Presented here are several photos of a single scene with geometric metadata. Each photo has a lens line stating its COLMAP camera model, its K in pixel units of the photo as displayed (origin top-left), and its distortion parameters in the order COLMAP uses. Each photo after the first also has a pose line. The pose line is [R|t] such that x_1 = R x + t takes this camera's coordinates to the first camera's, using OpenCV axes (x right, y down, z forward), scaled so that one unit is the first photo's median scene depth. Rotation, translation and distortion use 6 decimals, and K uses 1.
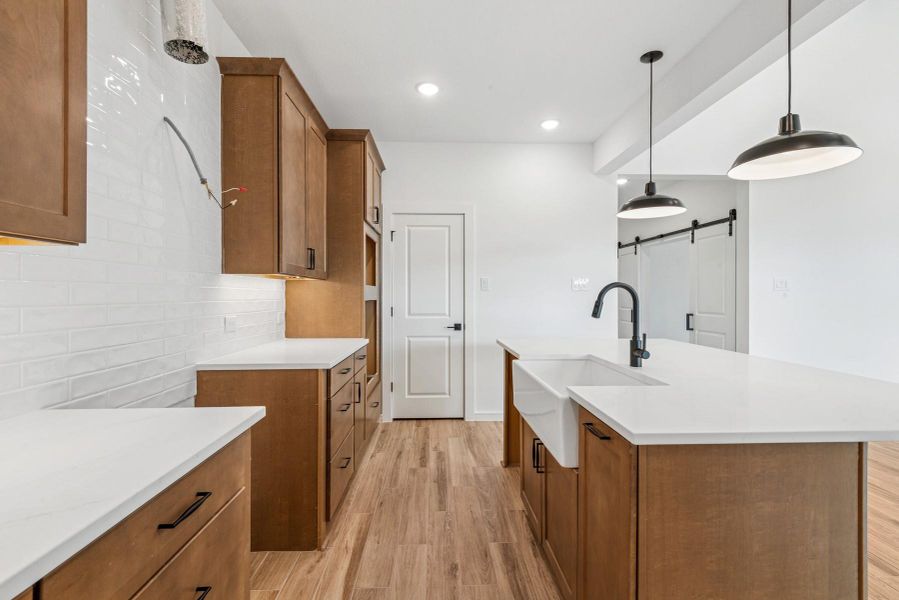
lens RADIAL K [[400.0, 0, 452.0], [0, 400.0, 297.1], [0, 0, 1]] dist [0.000184, -0.000051]
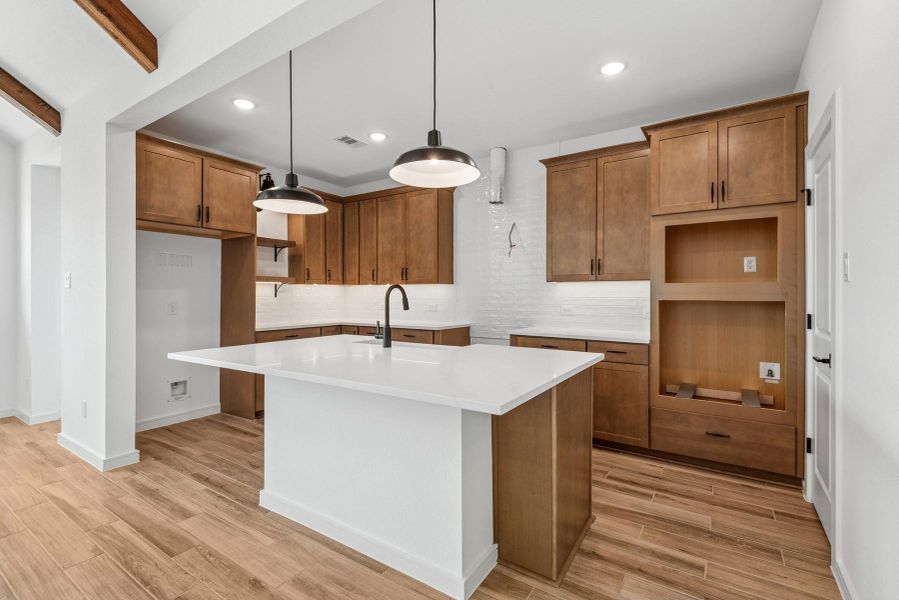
lens RADIAL K [[412.8, 0, 448.8], [0, 412.8, 295.2], [0, 0, 1]] dist [0.010653, -0.000096]
pose [[-0.592116, -0.005357, -0.805835, 1.265938], [-0.006893, 0.999975, -0.001583, 0.002172], [0.805823, 0.004617, -0.592138, 1.722037]]
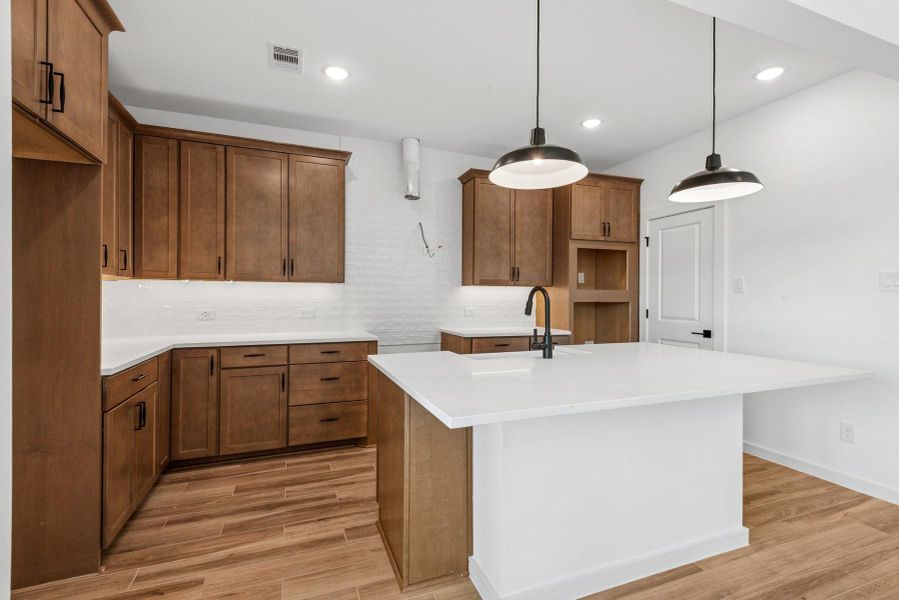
lens RADIAL K [[415.2, 0, 449.3], [0, 415.2, 297.6], [0, 0, 1]] dist [0.009380, -0.000465]
pose [[0.319383, -0.002748, -0.947622, 1.328272], [-0.007964, 0.999953, -0.005584, 0.006080], [0.947592, 0.009331, 0.319346, 0.292325]]
